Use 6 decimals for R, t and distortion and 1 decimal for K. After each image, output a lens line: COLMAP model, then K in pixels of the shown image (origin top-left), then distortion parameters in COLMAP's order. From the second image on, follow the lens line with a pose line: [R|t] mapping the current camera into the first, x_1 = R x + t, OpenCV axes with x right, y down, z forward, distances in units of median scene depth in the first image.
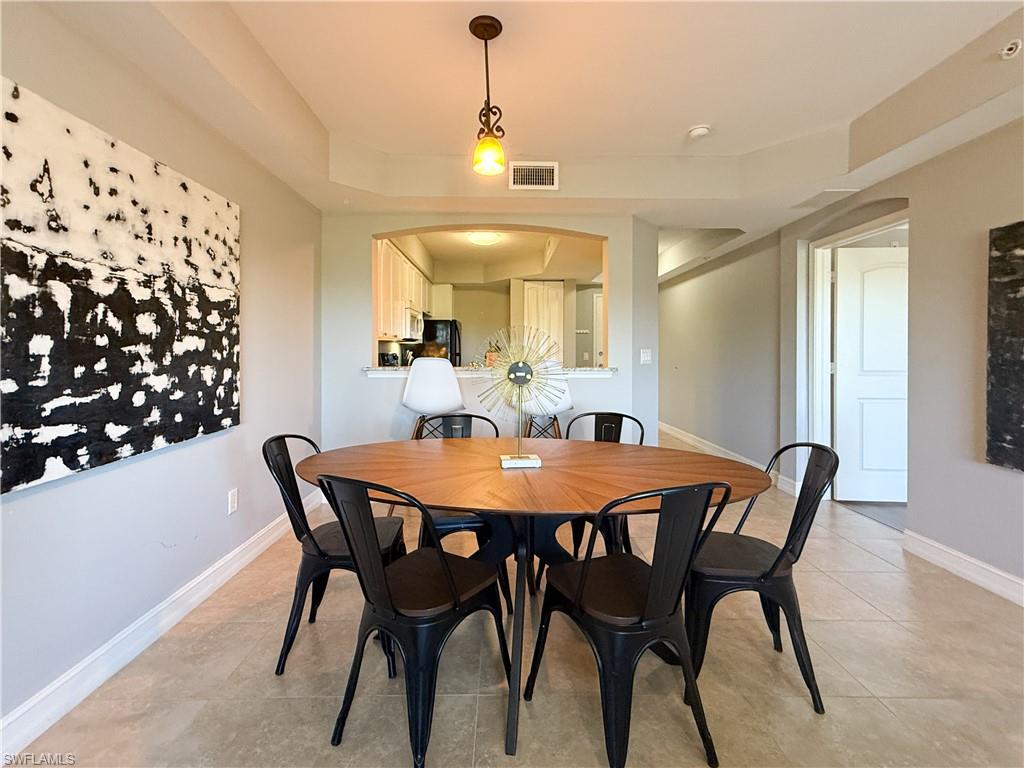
lens RADIAL K [[455.8, 0, 507.1], [0, 455.8, 355.8], [0, 0, 1]] dist [0.012170, 0.000299]
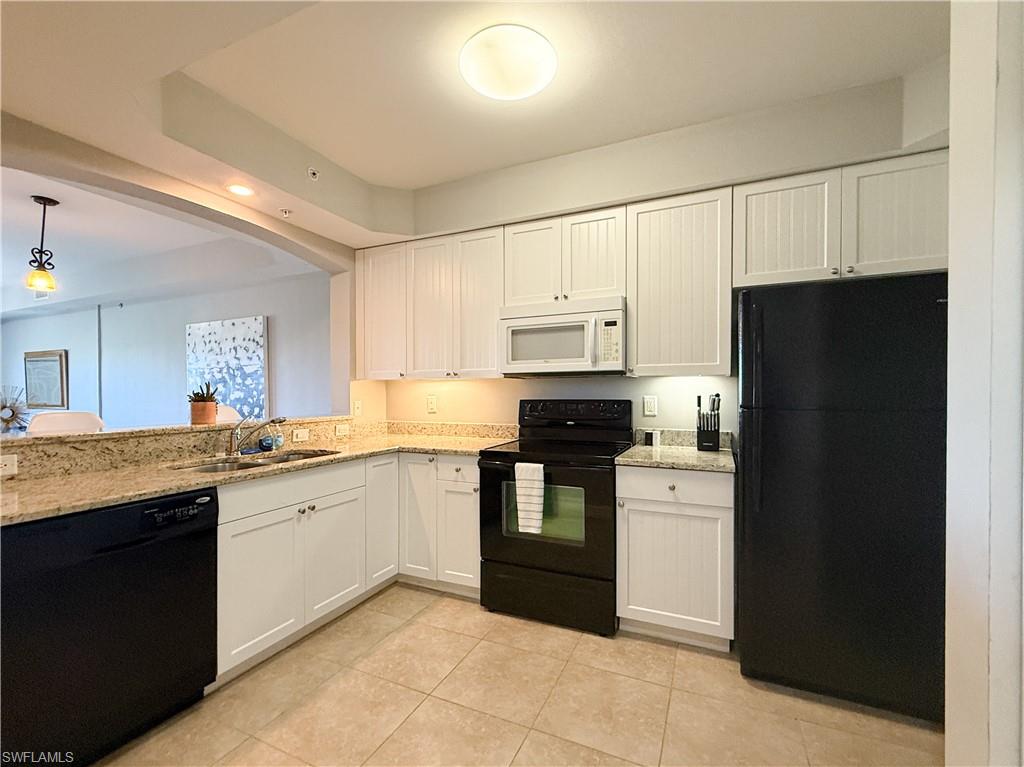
lens RADIAL K [[448.2, 0, 516.5], [0, 448.2, 397.1], [0, 0, 1]] dist [0.003764, 0.000380]
pose [[-0.419902, 0.007328, -0.907540, 0.656142], [-0.001415, 0.999961, 0.008729, -0.034877], [0.907568, 0.004950, -0.419876, 2.988934]]
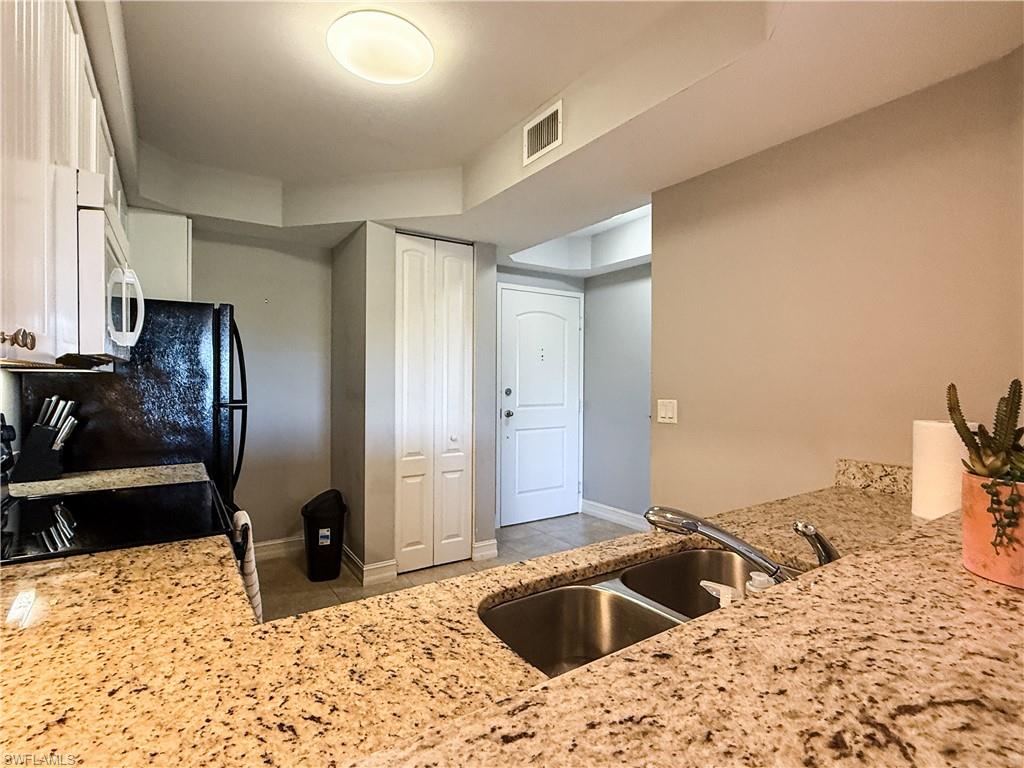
lens RADIAL K [[505.9, 0, 512.8], [0, 505.9, 383.2], [0, 0, 1]] dist [-0.000015, 0.000270]
pose [[0.835866, -0.003921, 0.548920, -0.443599], [0.001211, 0.999985, 0.005298, -0.063387], [-0.548932, -0.003764, 0.835858, 1.690842]]
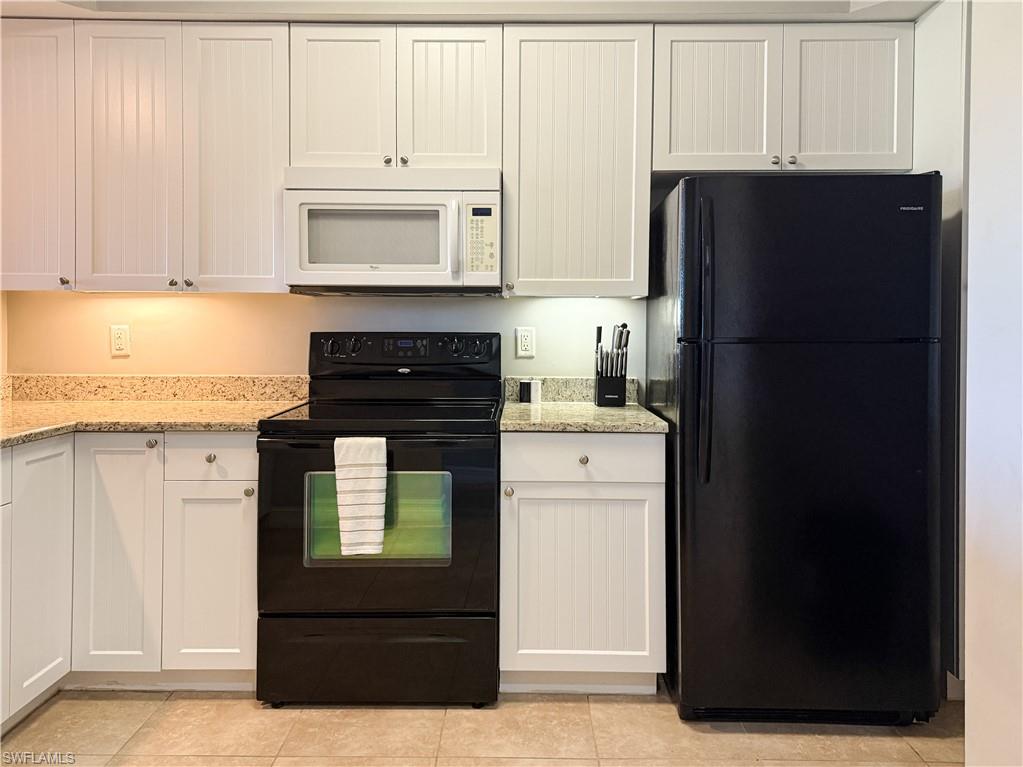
lens RADIAL K [[750.6, 0, 517.0], [0, 750.6, 339.7], [0, 0, 1]] dist [0.134263, -0.147314]
pose [[-0.018064, 0.013221, -0.999749, 0.743993], [-0.008890, 0.999871, 0.013383, -0.021467], [0.999797, 0.009130, -0.017944, 2.801158]]
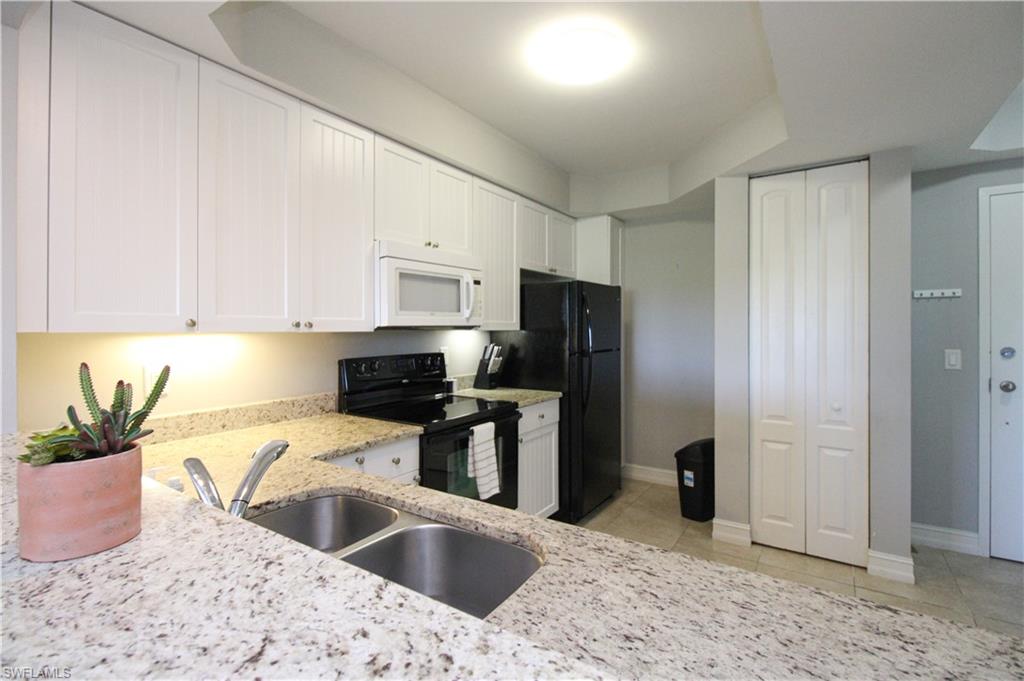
lens RADIAL K [[471.4, 0, 518.1], [0, 471.4, 326.3], [0, 0, 1]] dist [0.015054, -0.013626]
pose [[0.830399, -0.005686, -0.557141, 0.325180], [0.002992, 0.999979, -0.005746, -0.085006], [0.557162, 0.003105, 0.830398, 1.673806]]
